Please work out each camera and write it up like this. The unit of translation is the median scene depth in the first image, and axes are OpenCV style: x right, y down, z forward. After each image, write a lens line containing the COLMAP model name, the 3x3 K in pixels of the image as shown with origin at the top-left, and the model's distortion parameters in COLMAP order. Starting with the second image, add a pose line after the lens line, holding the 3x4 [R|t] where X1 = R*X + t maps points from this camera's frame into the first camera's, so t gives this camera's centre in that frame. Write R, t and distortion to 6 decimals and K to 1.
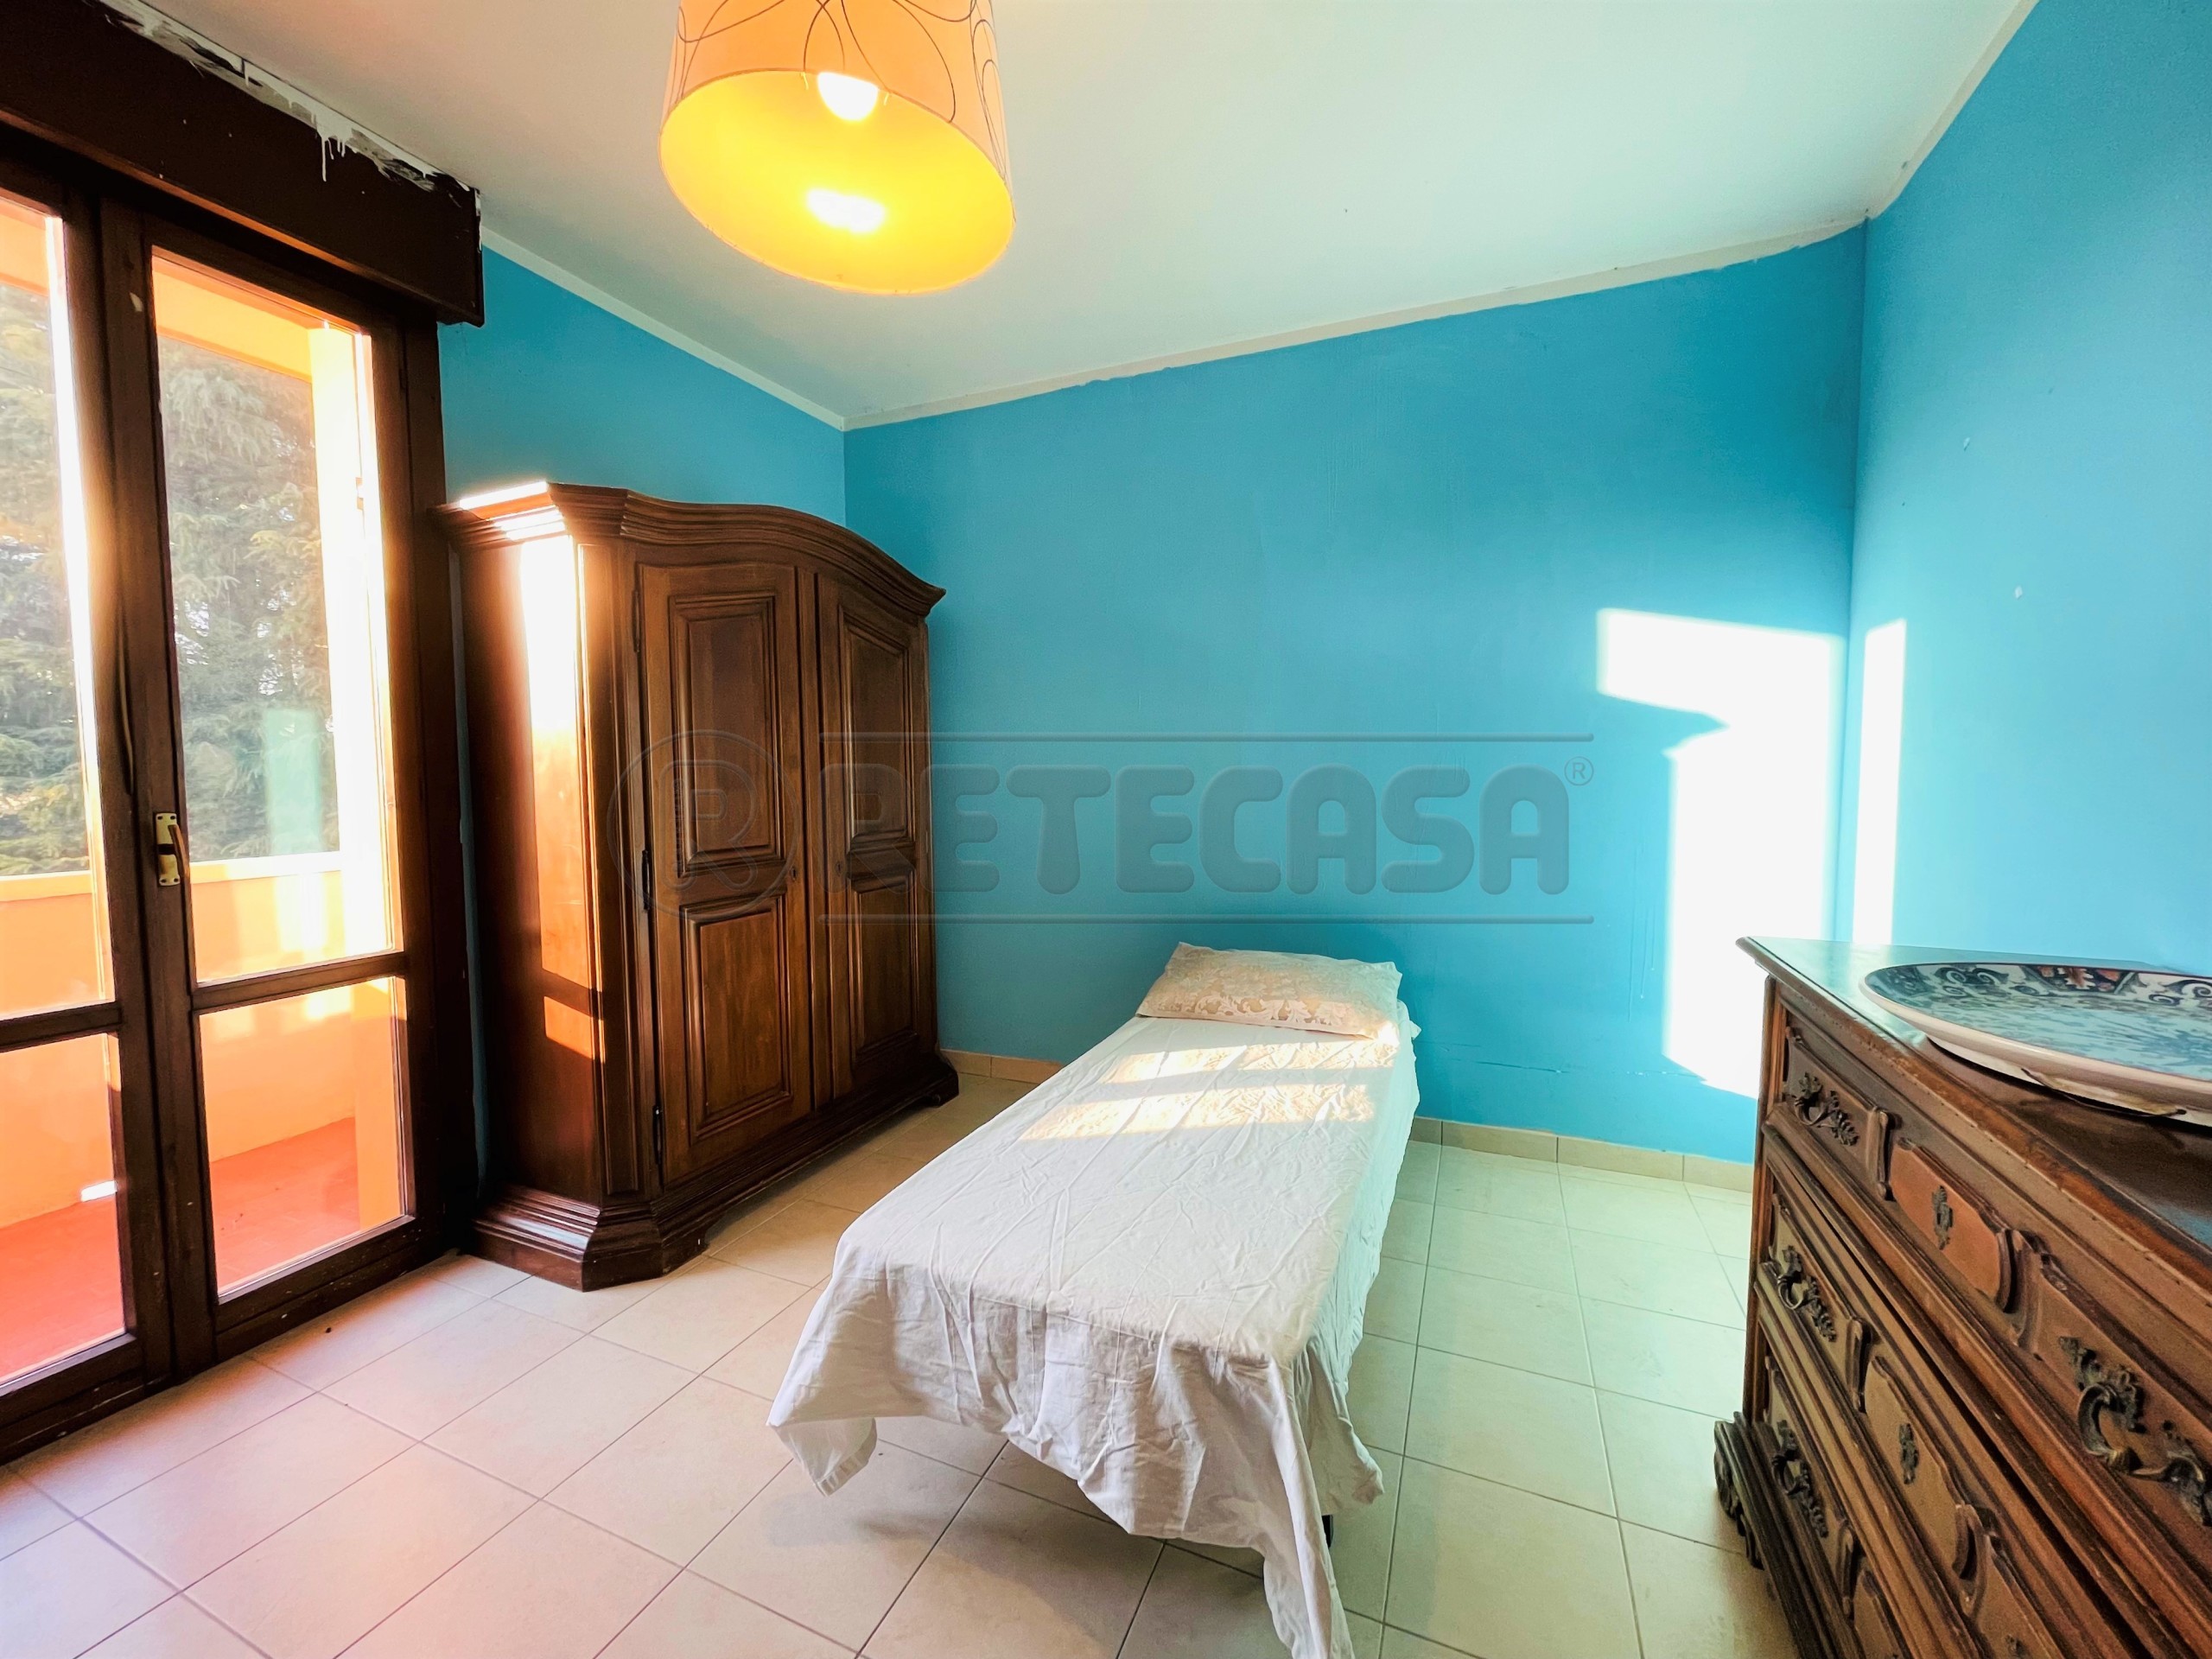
lens RADIAL K [[887.4, 0, 1101.2], [0, 887.4, 821.9], [0, 0, 1]] dist [-0.008411, 0.000493]
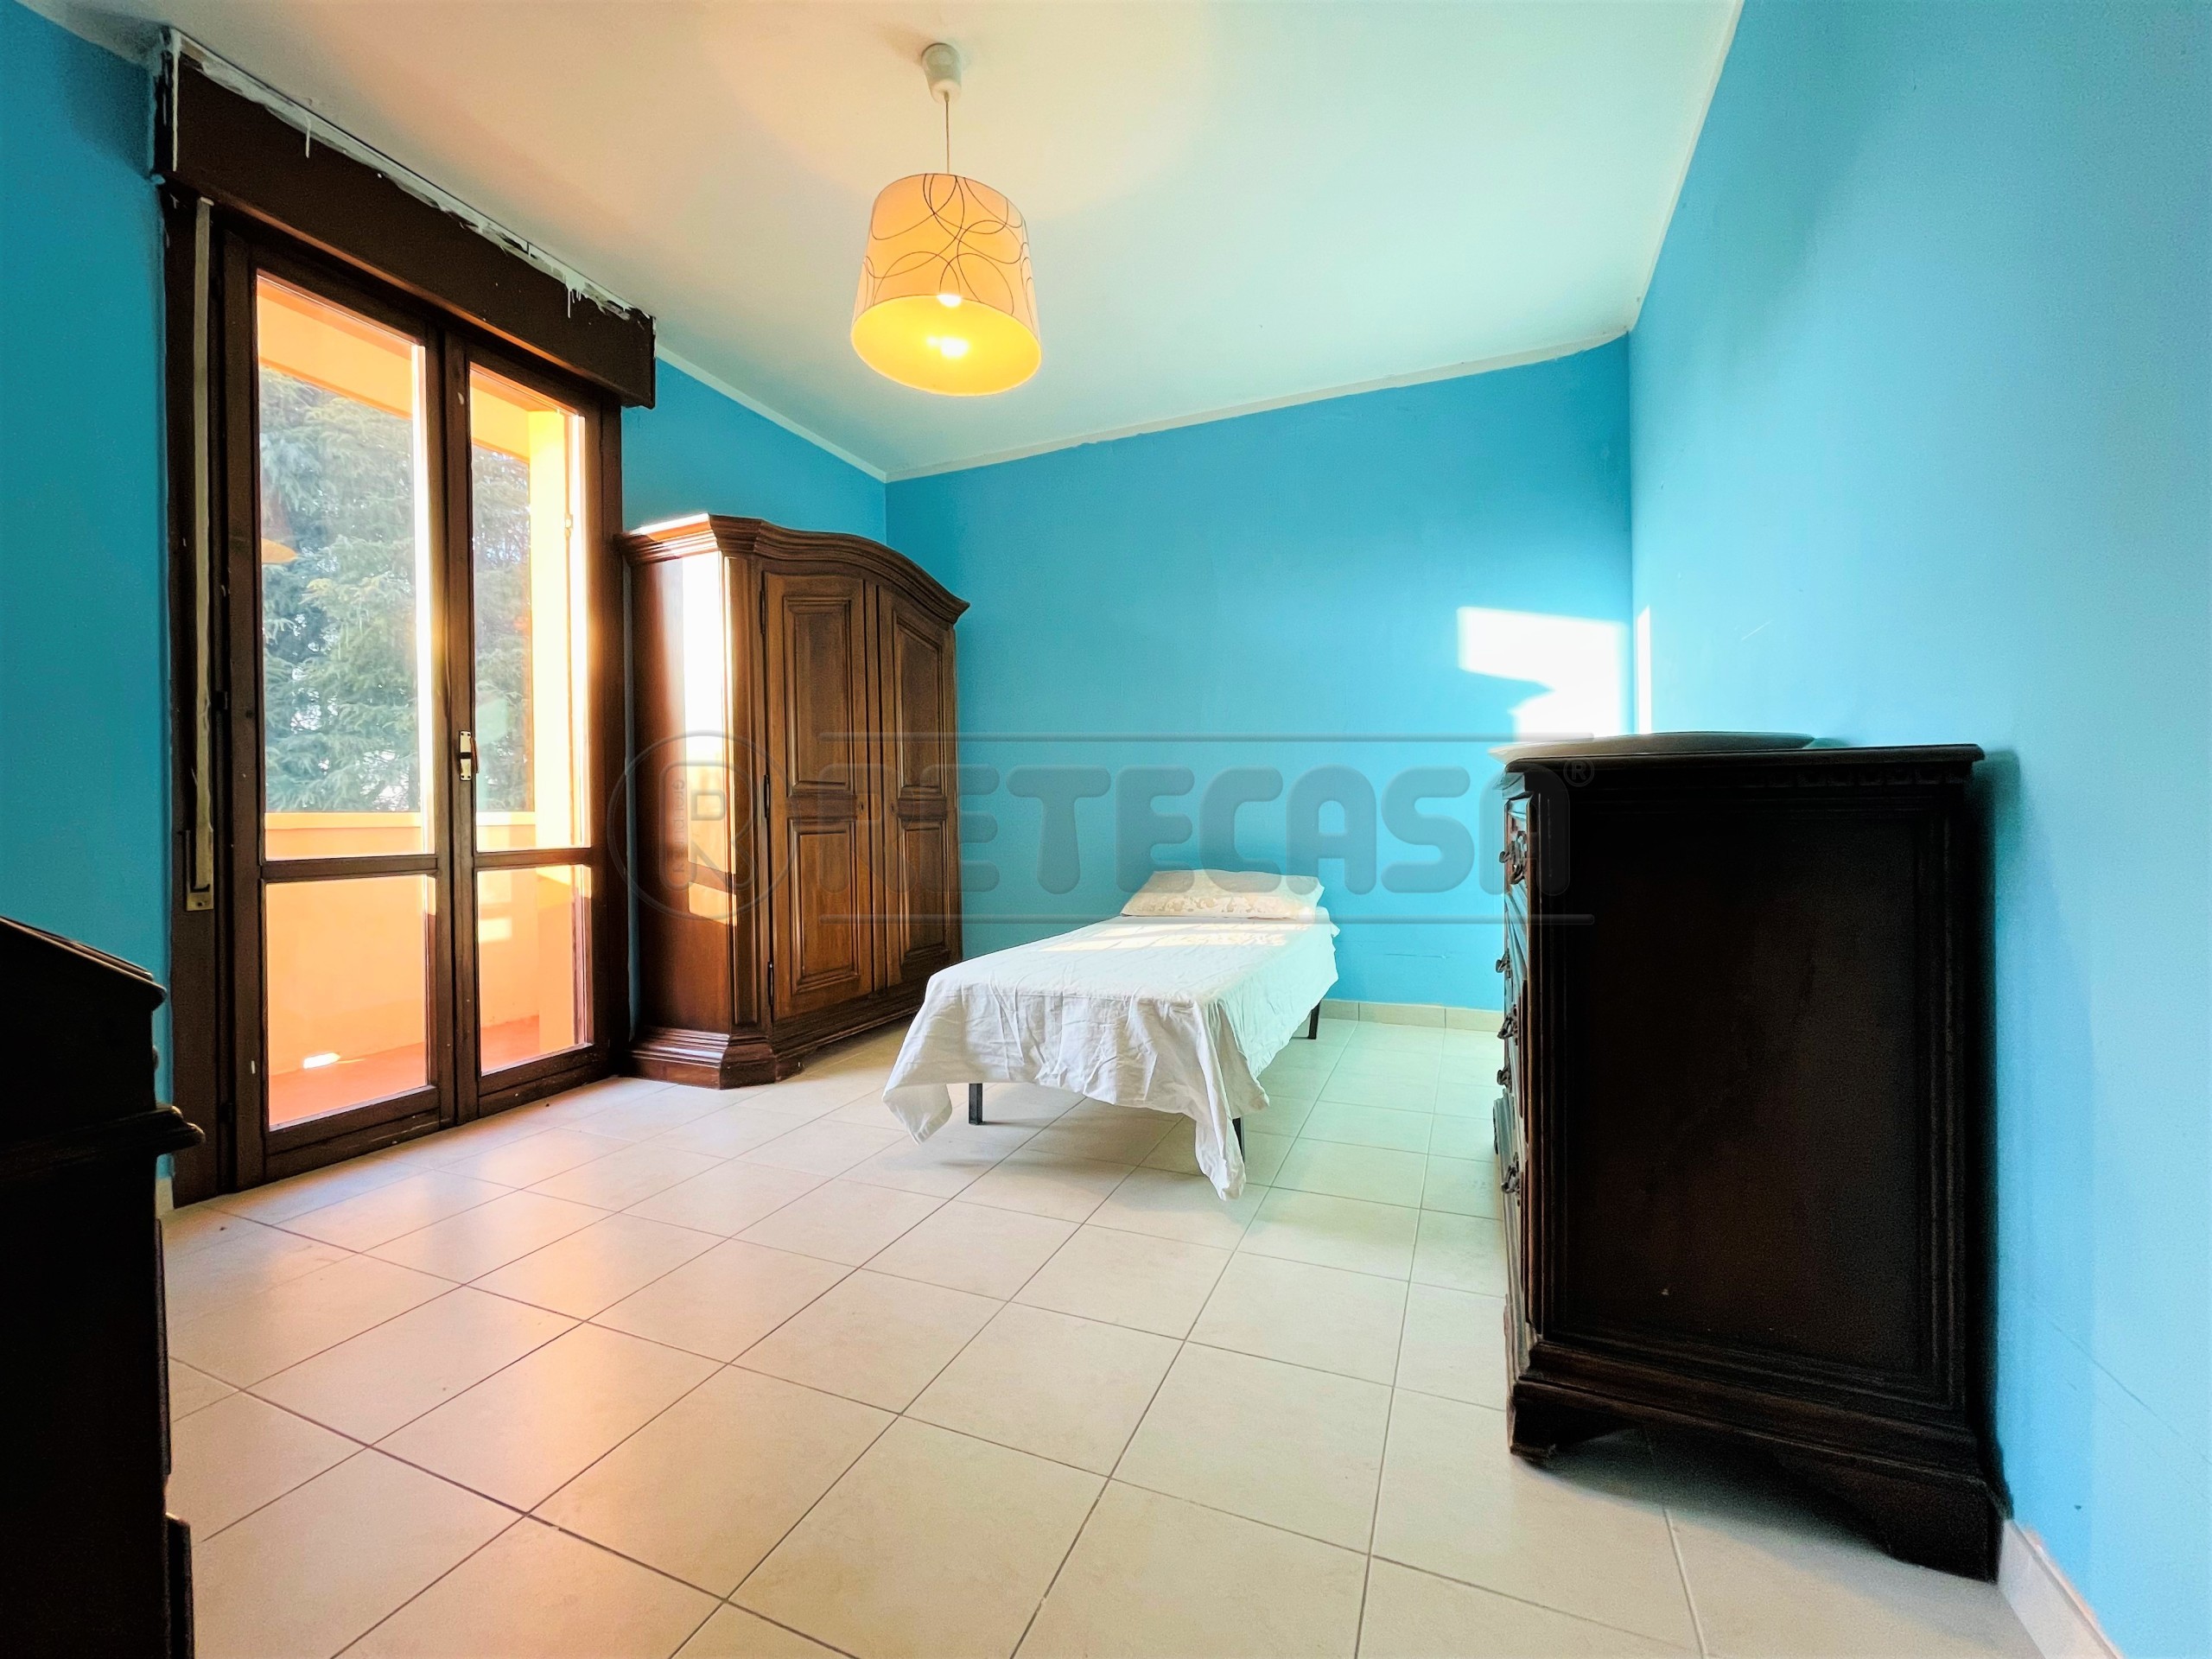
lens RADIAL K [[887.4, 0, 1099.8], [0, 887.4, 820.2], [0, 0, 1]] dist [-0.008411, 0.000493]
pose [[0.999920, -0.008243, 0.009613, -0.003807], [0.008769, 0.998391, -0.056028, 0.203238], [-0.009136, 0.056108, 0.998383, -0.430796]]
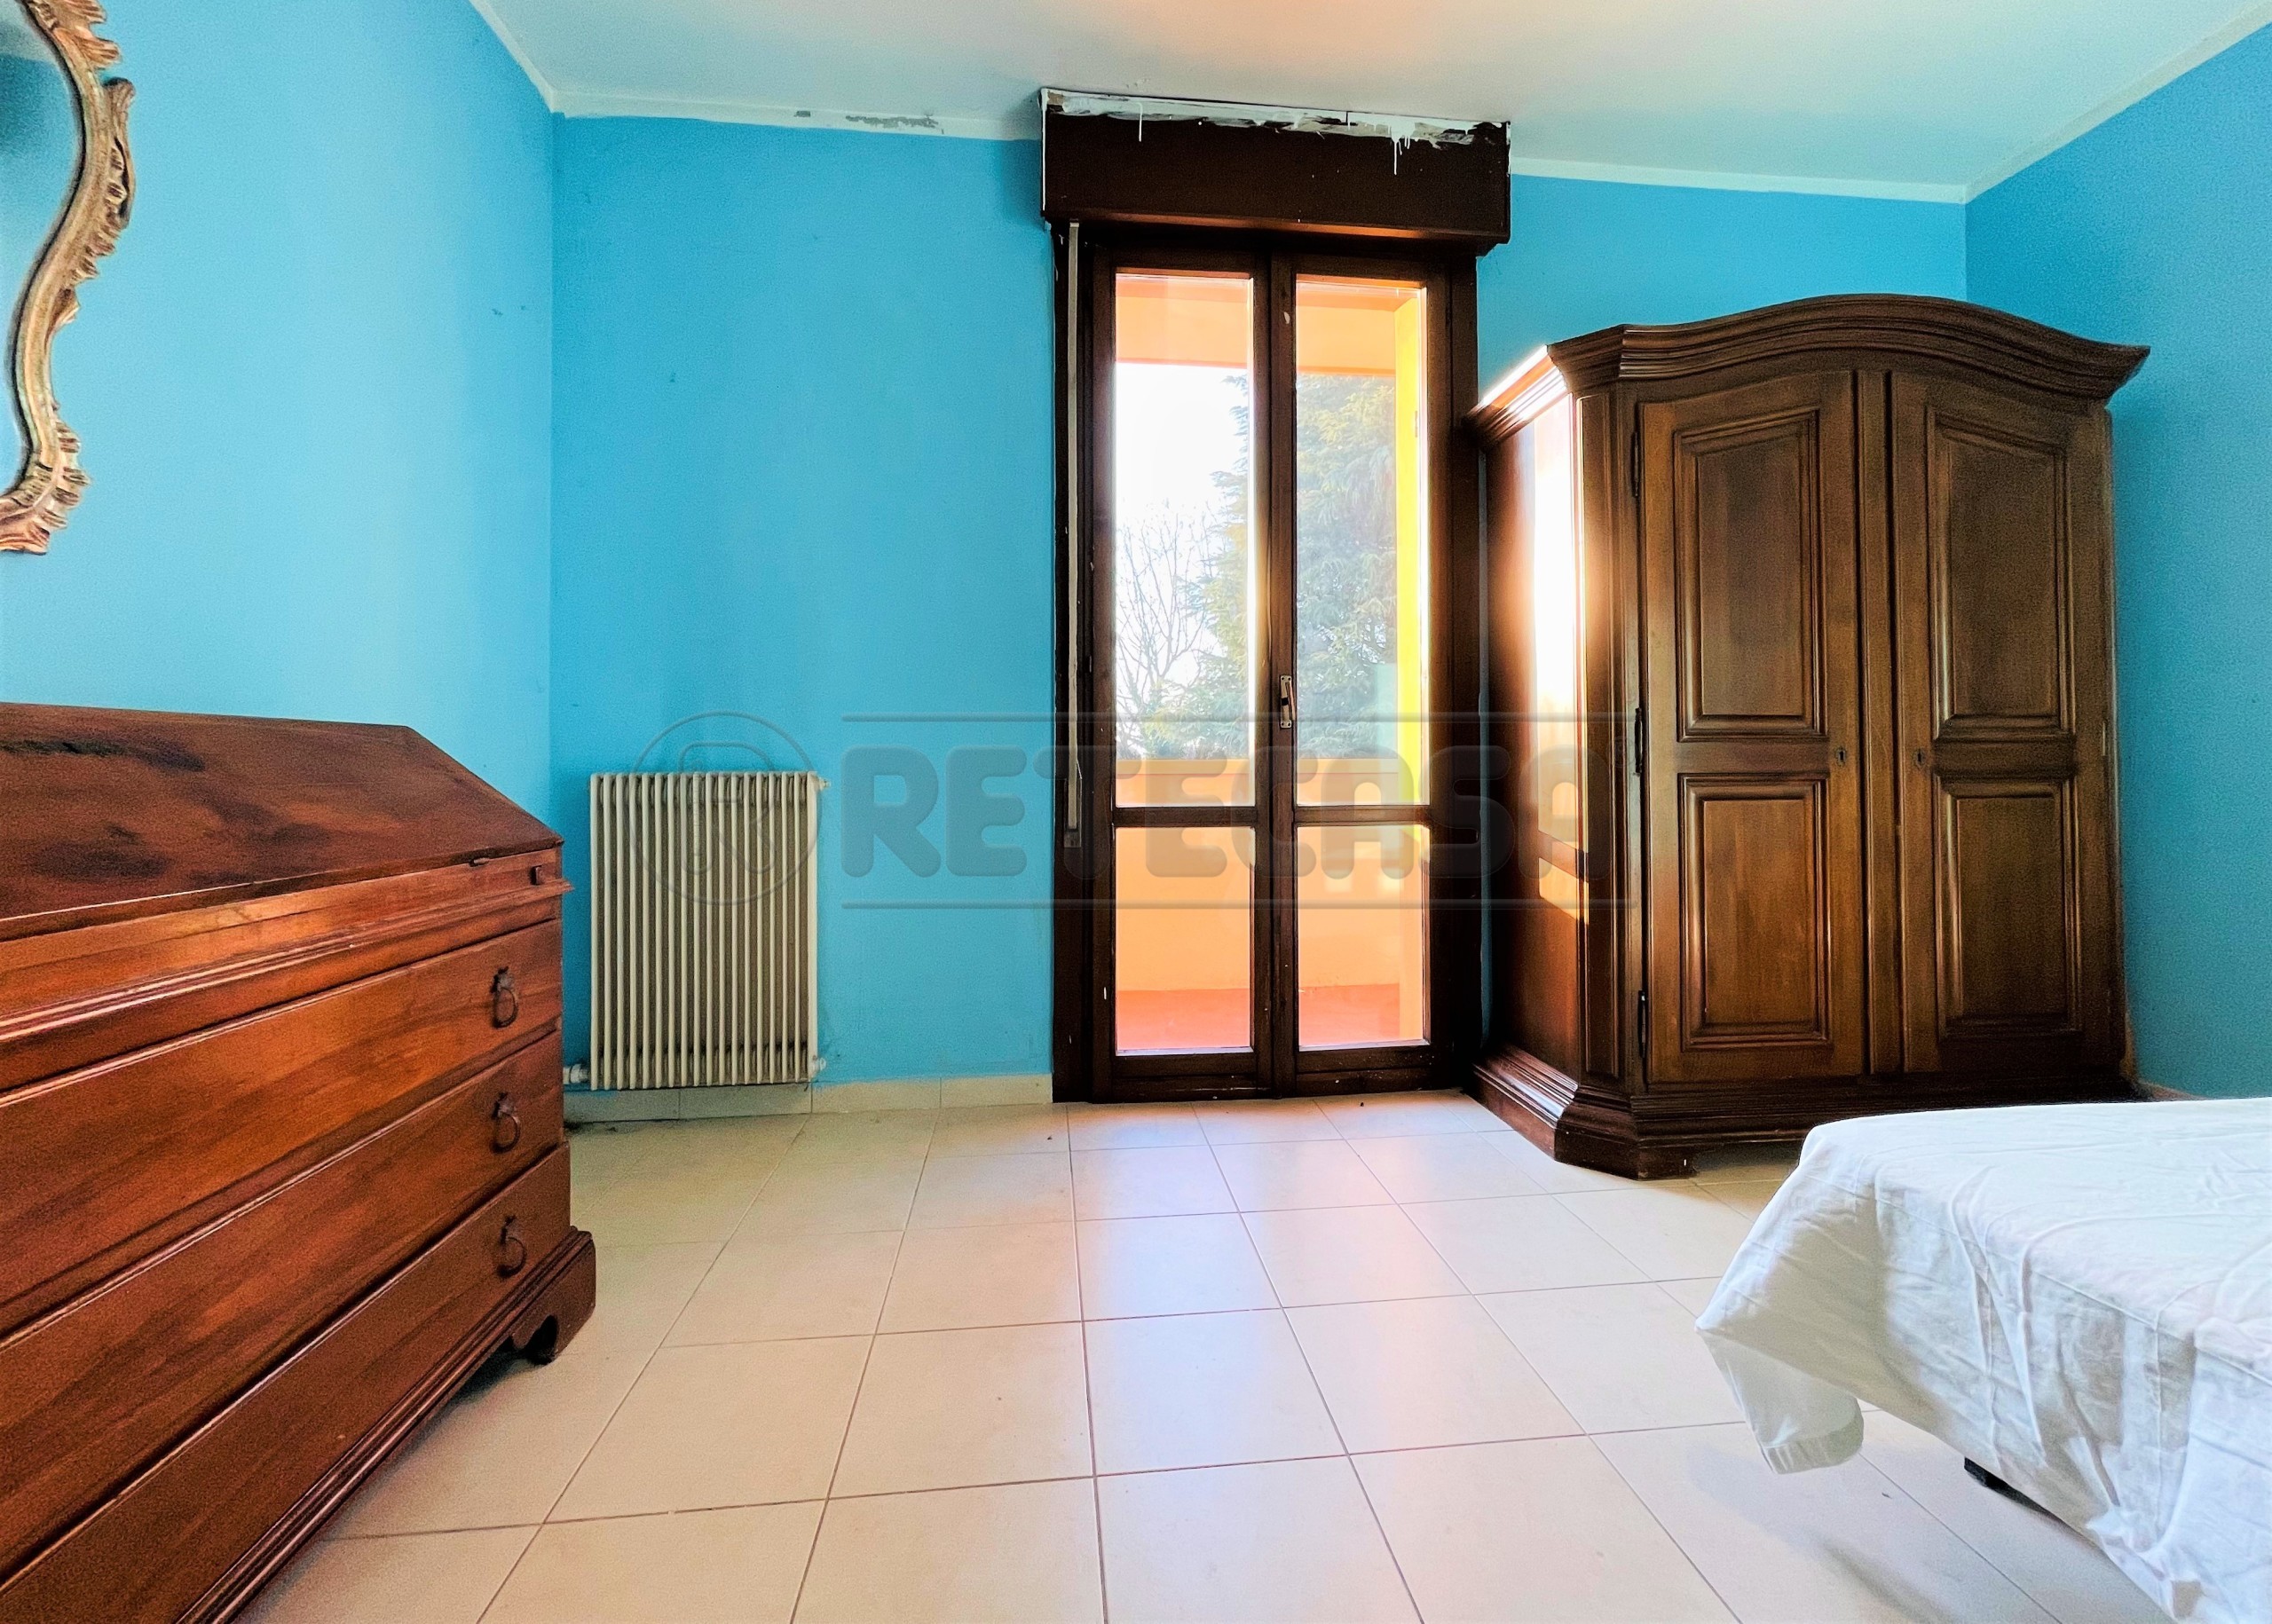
lens RADIAL K [[916.7, 0, 1136.3], [0, 916.7, 757.9], [0, 0, 1]] dist [-0.001421, -0.001199]
pose [[0.488202, -0.003493, -0.872724, 0.070350], [-0.052365, 0.998073, -0.033288, 0.156158], [0.871158, 0.061951, 0.487079, 0.086578]]
